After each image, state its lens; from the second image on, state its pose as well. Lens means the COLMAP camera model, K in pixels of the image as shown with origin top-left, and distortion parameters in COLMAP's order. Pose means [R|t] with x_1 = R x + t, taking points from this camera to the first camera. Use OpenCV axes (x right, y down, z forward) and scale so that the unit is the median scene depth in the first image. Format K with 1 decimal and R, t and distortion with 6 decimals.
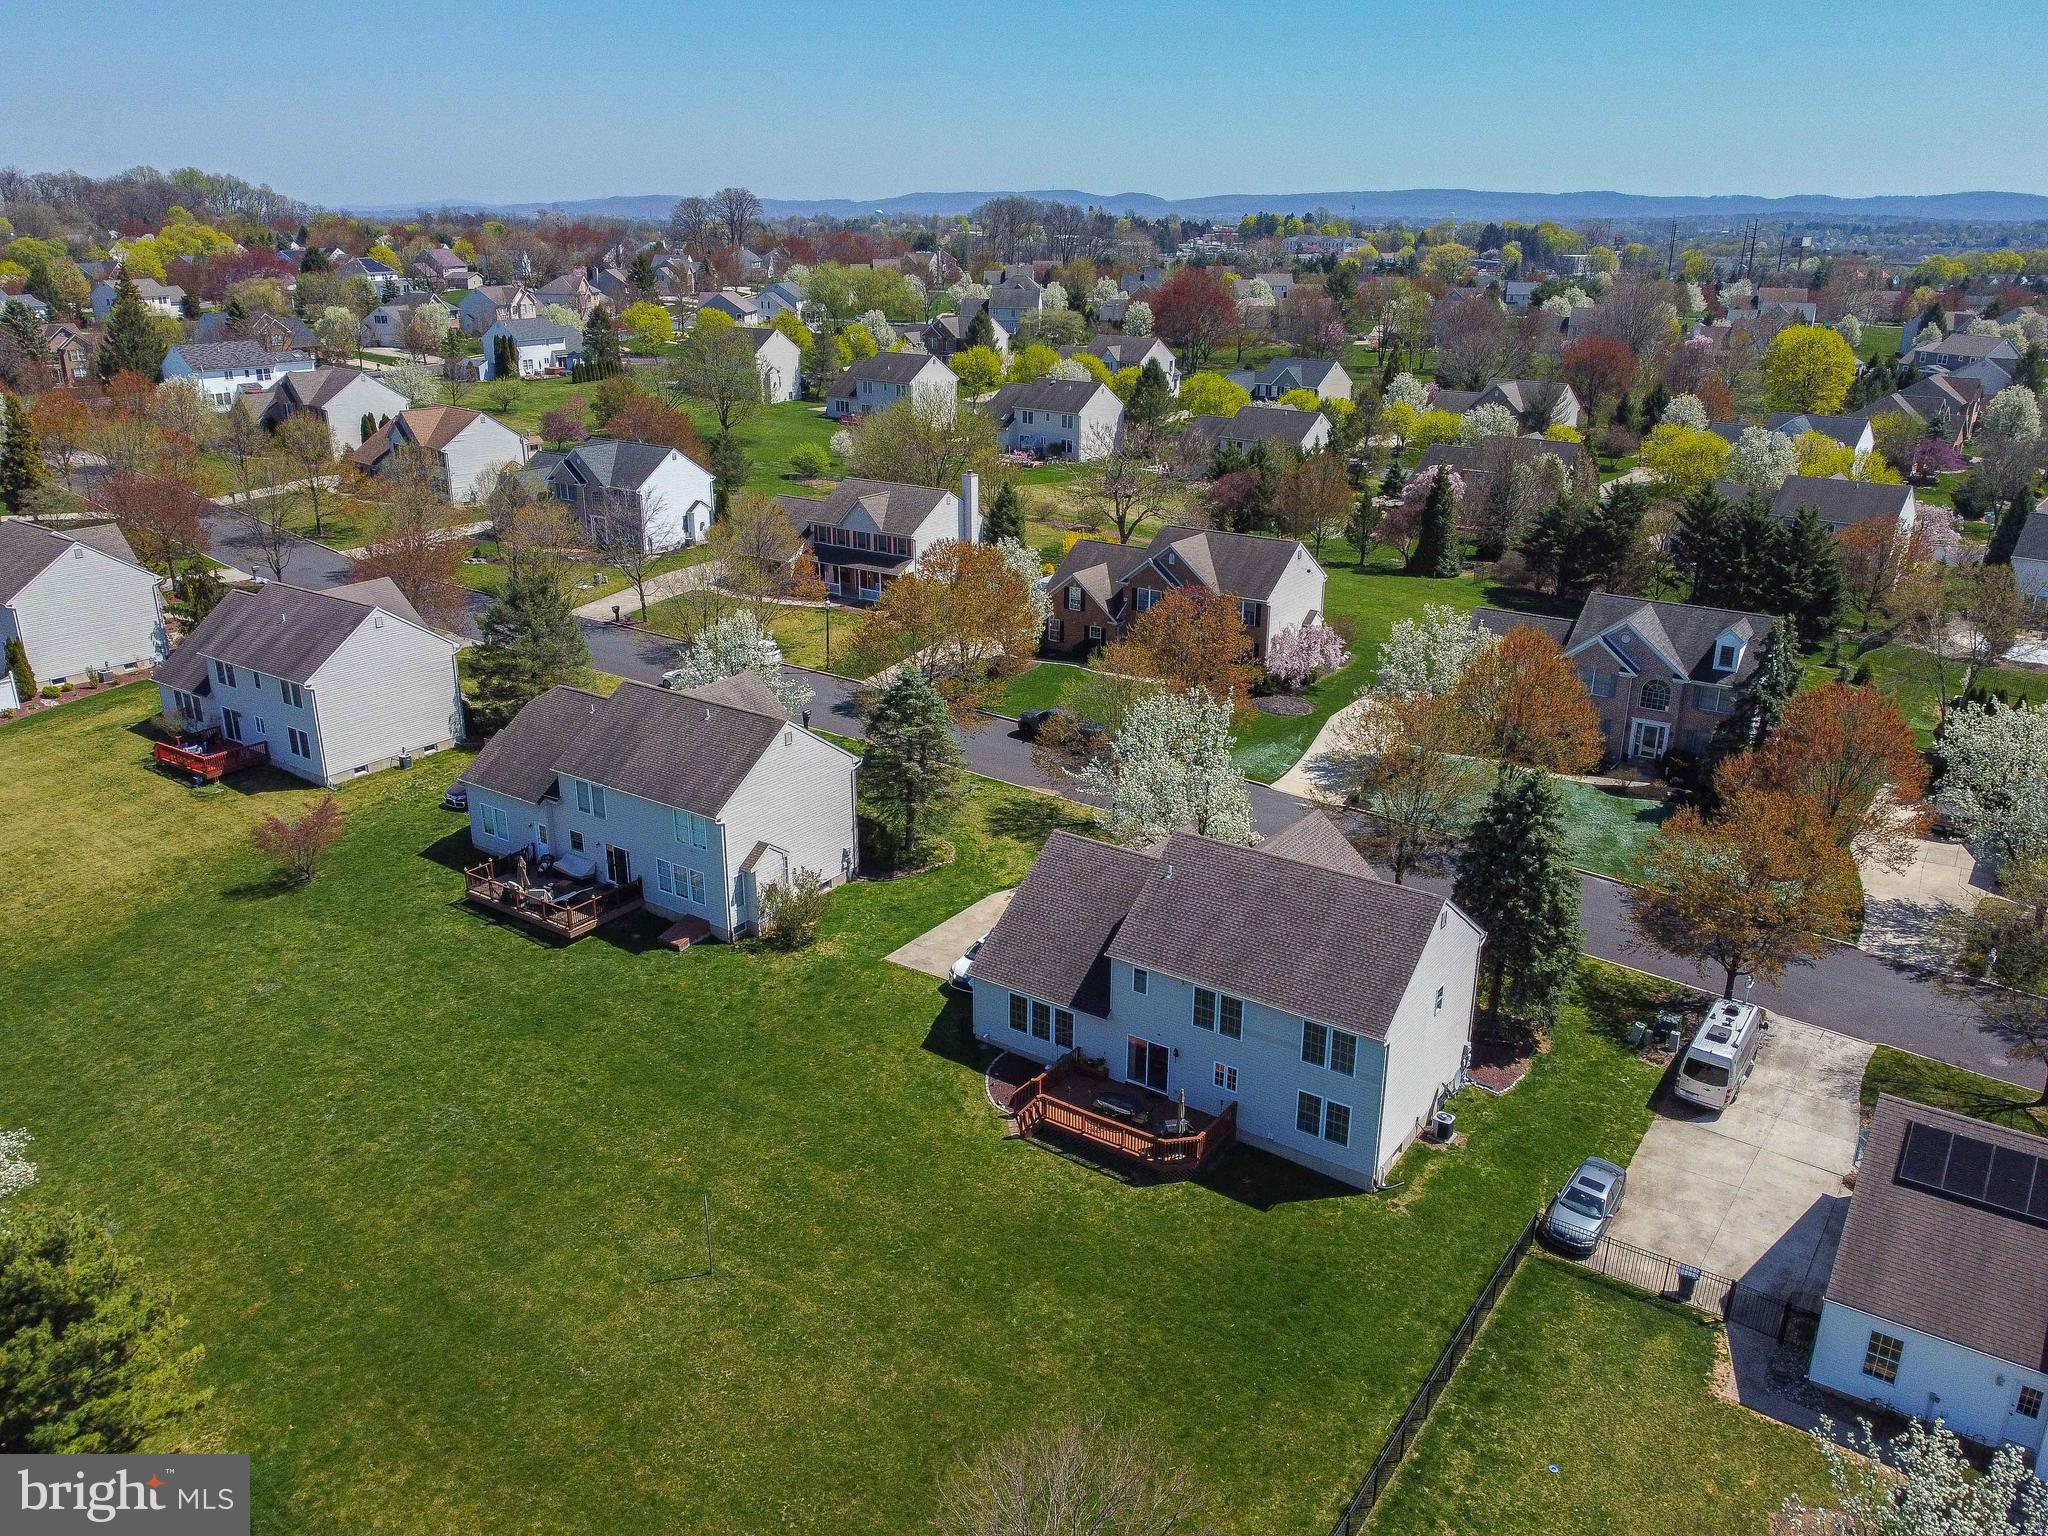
lens RADIAL K [[1544.0, 0, 1018.2], [0, 1544.0, 768.2], [0, 0, 1]] dist [0.000040, -0.006824]
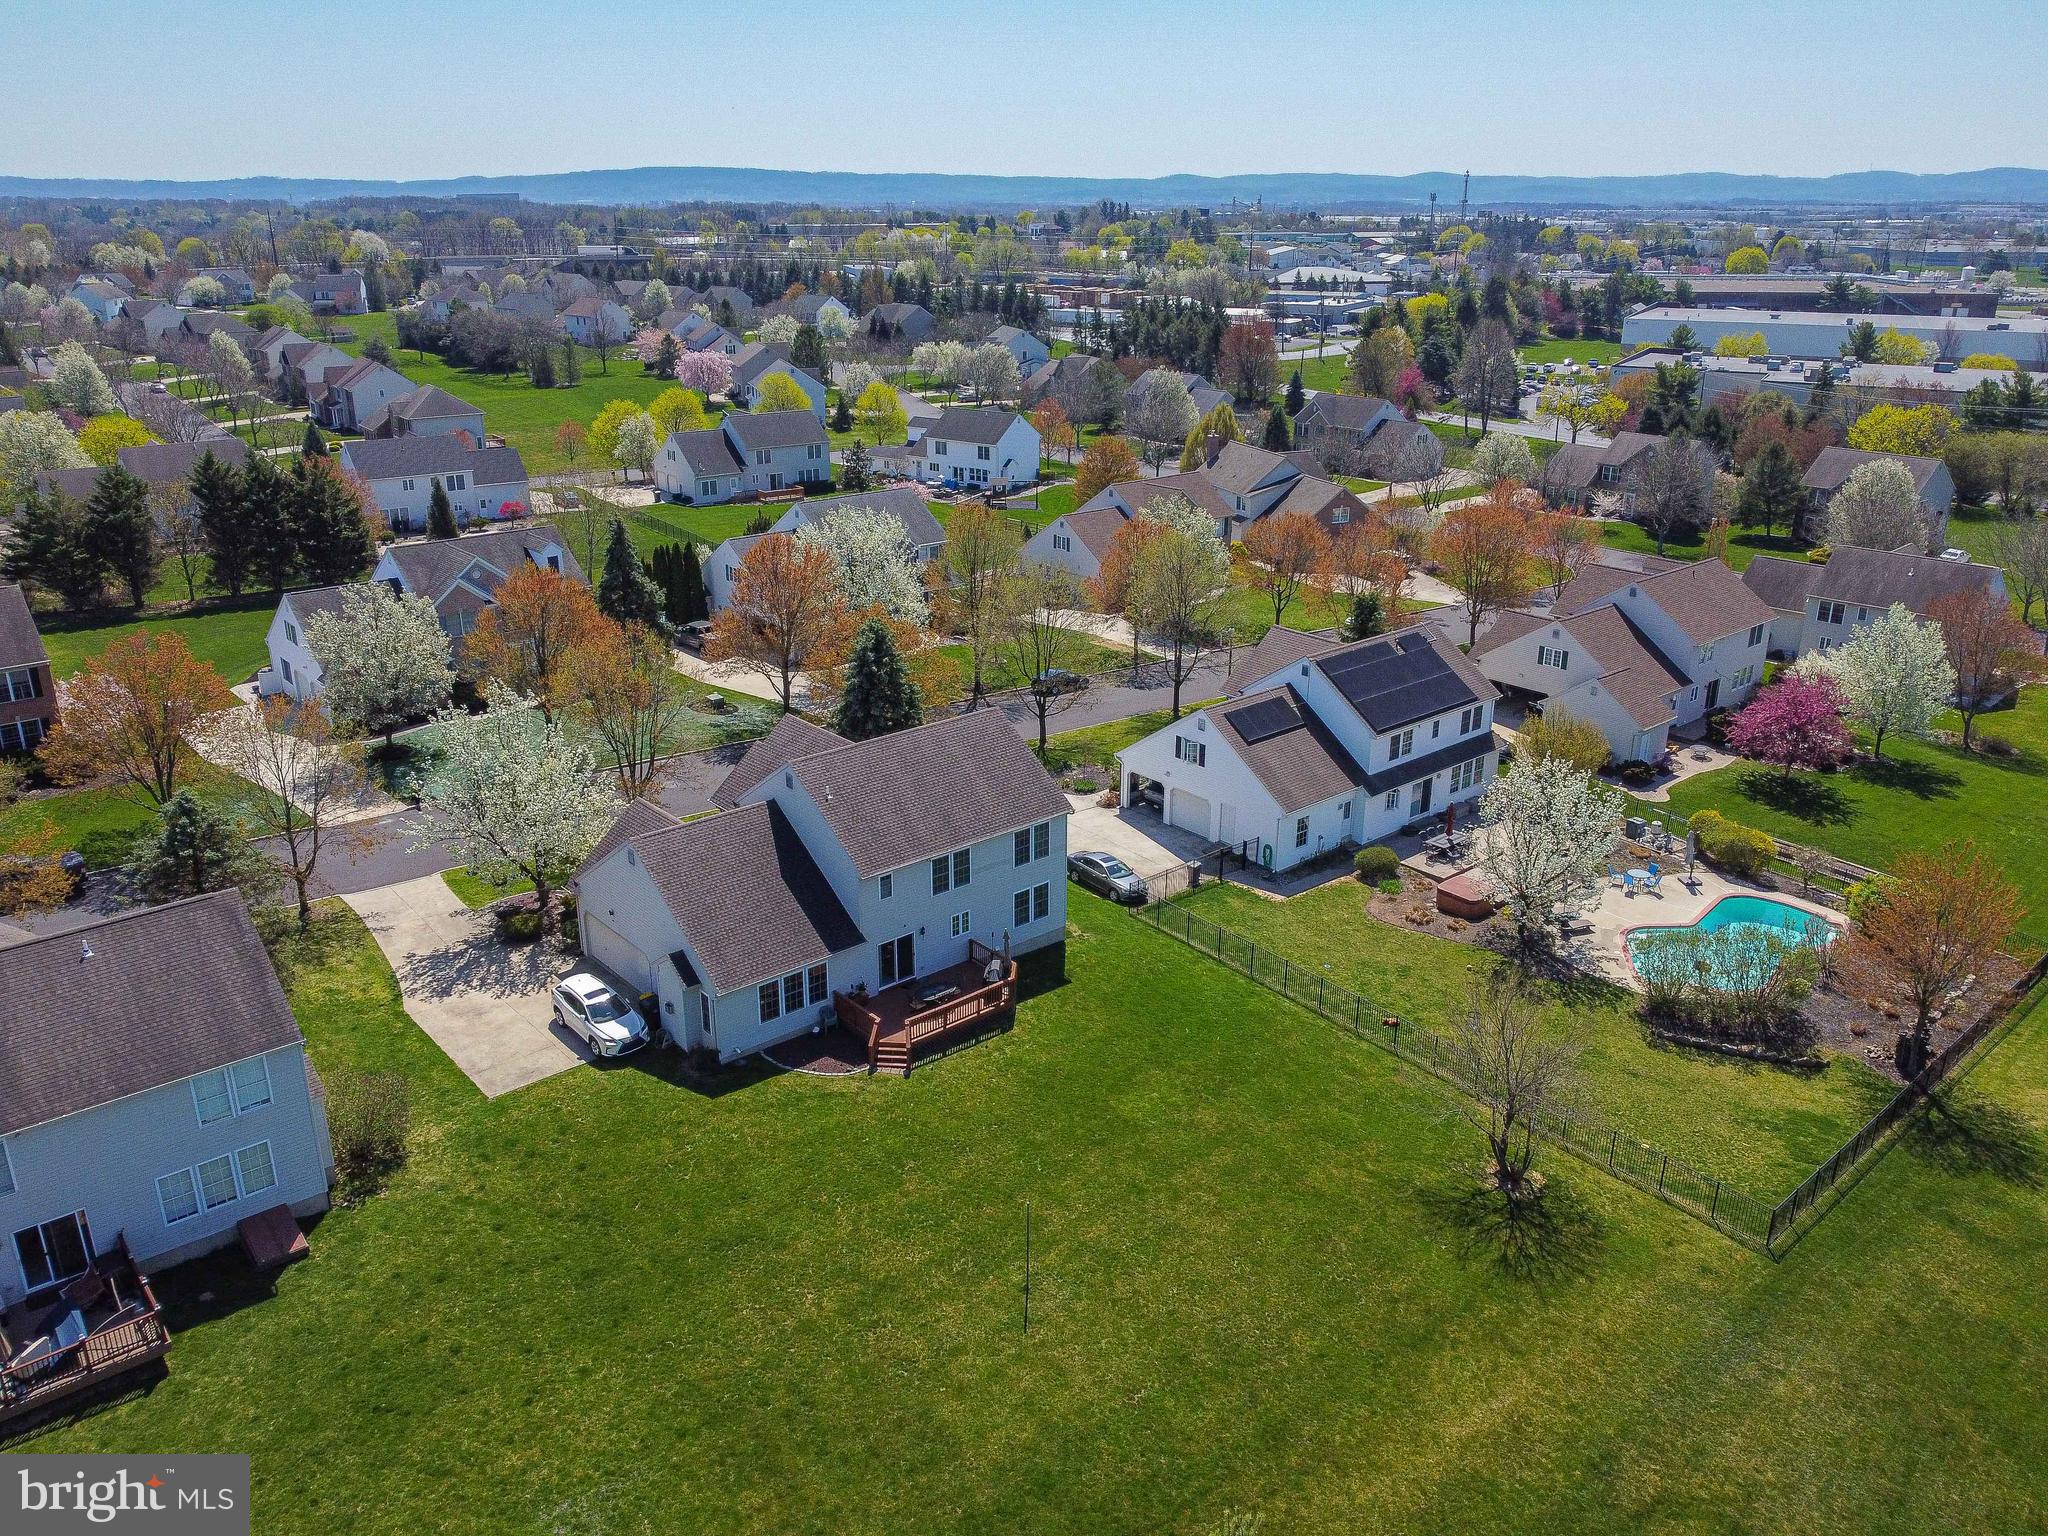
lens RADIAL K [[1544.0, 0, 1018.2], [0, 1544.0, 768.2], [0, 0, 1]] dist [0.000040, -0.006824]
pose [[0.250636, -0.339459, 0.906614, -0.776192], [0.329437, 0.910520, 0.249848, -0.158935], [-0.910304, 0.236052, 0.340039, 0.508654]]
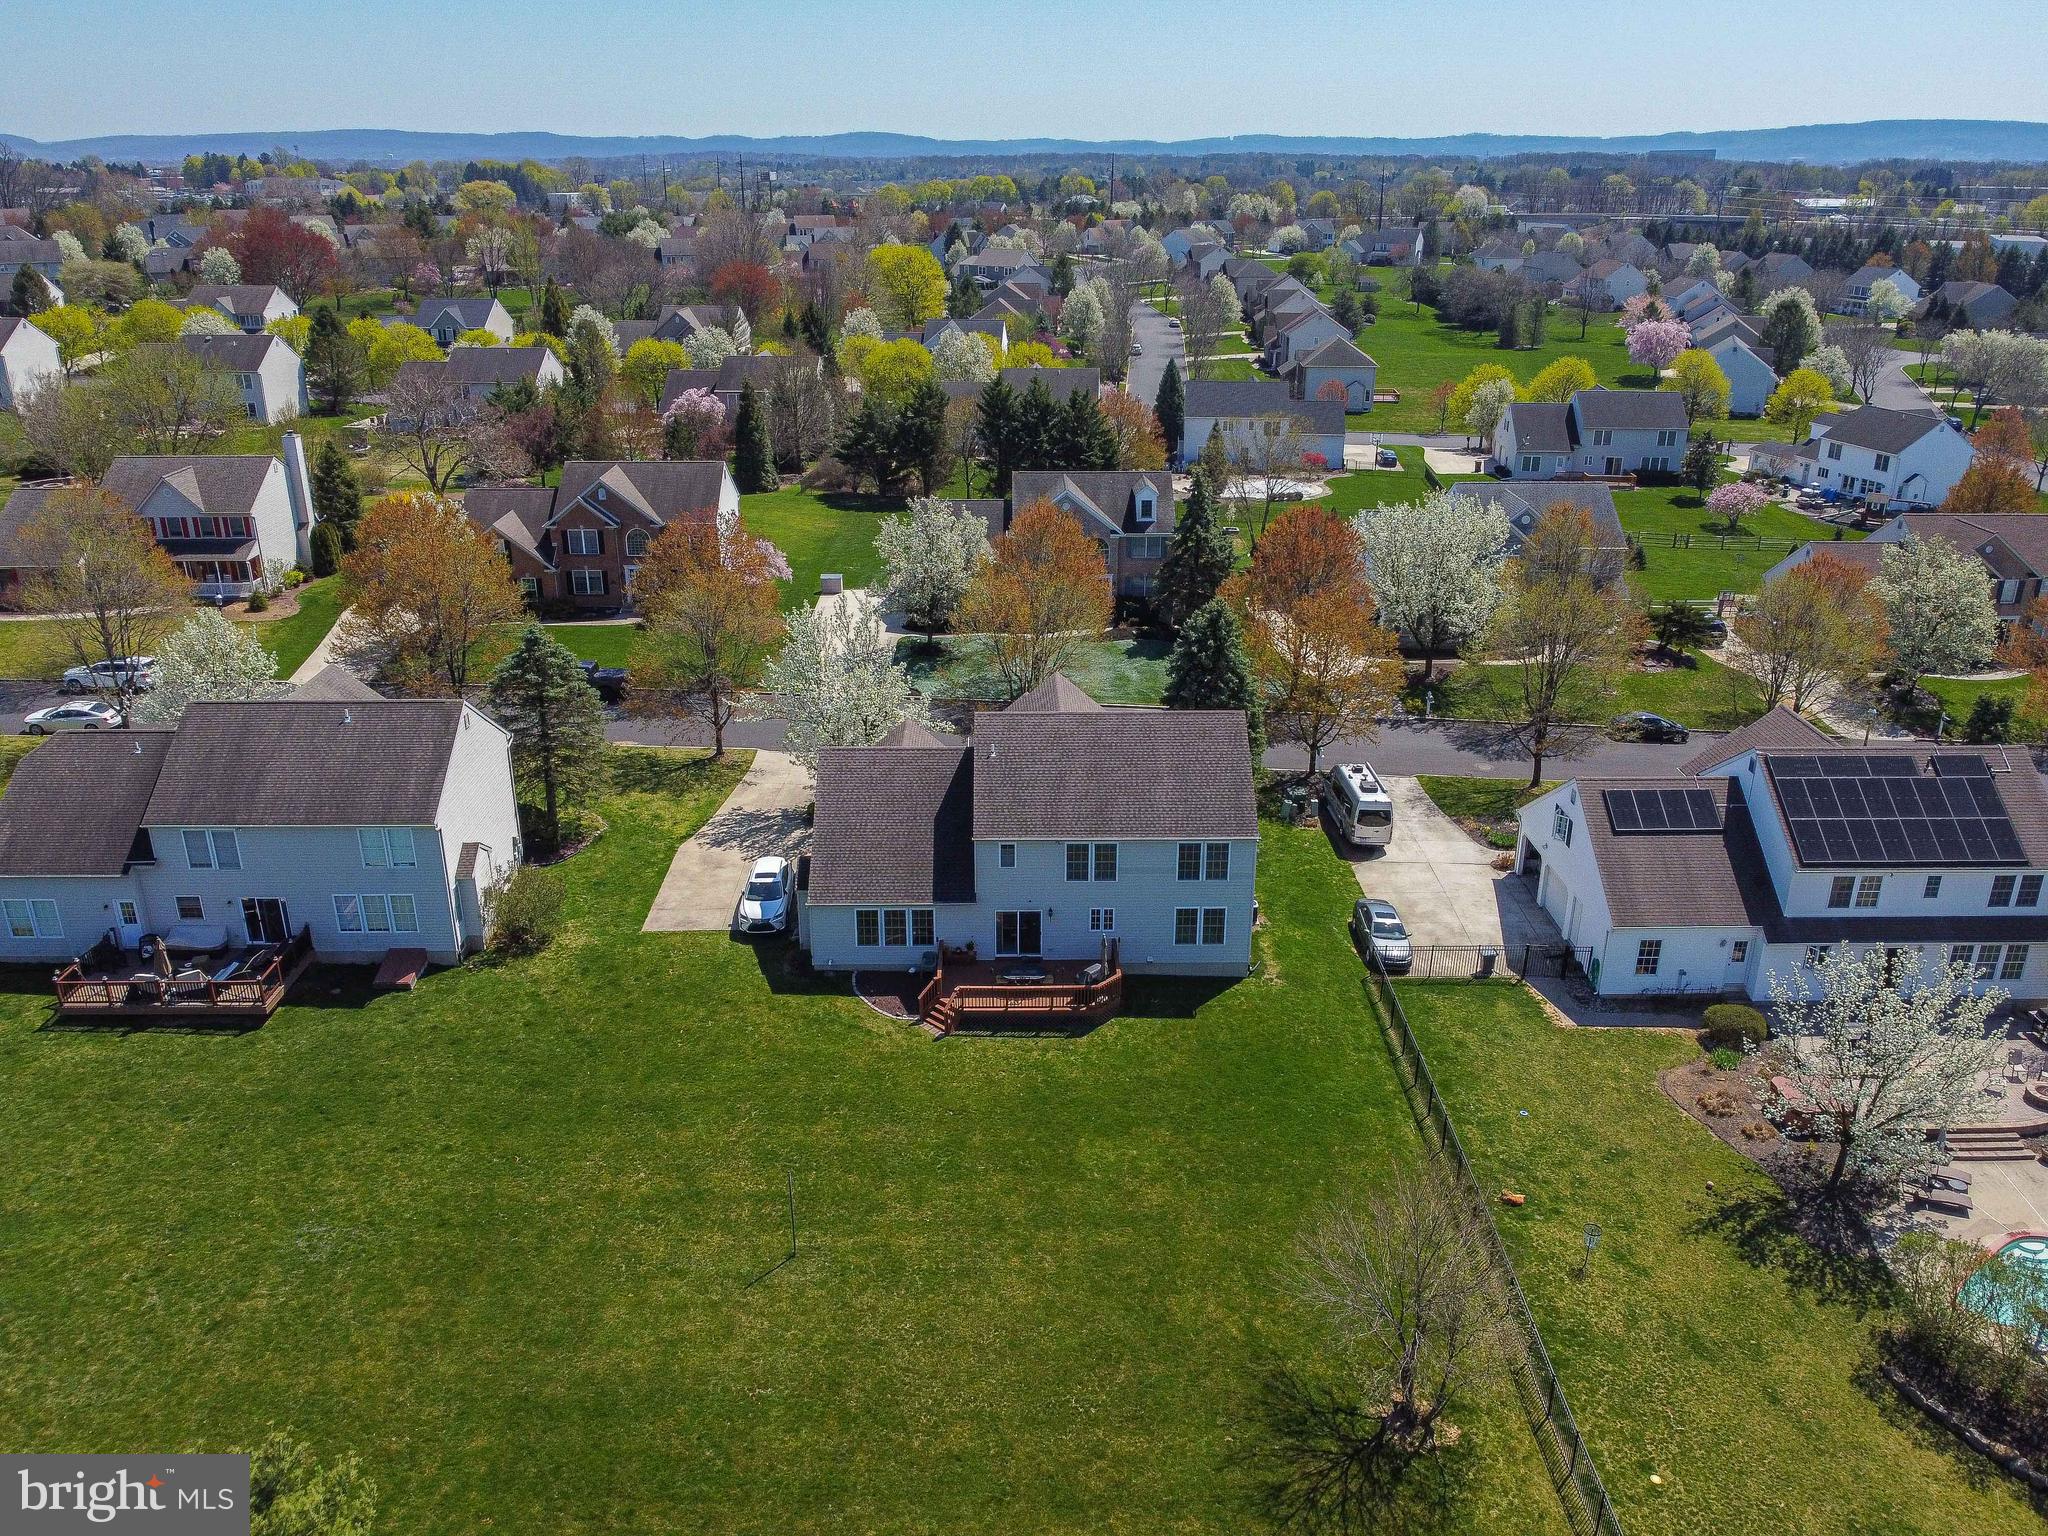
lens RADIAL K [[1544.0, 0, 1018.2], [0, 1544.0, 768.2], [0, 0, 1]] dist [0.000040, -0.006824]
pose [[0.813203, -0.219288, 0.539086, -0.434553], [0.201086, 0.975118, 0.093321, -0.013988], [-0.546137, 0.032514, 0.837065, 0.117600]]
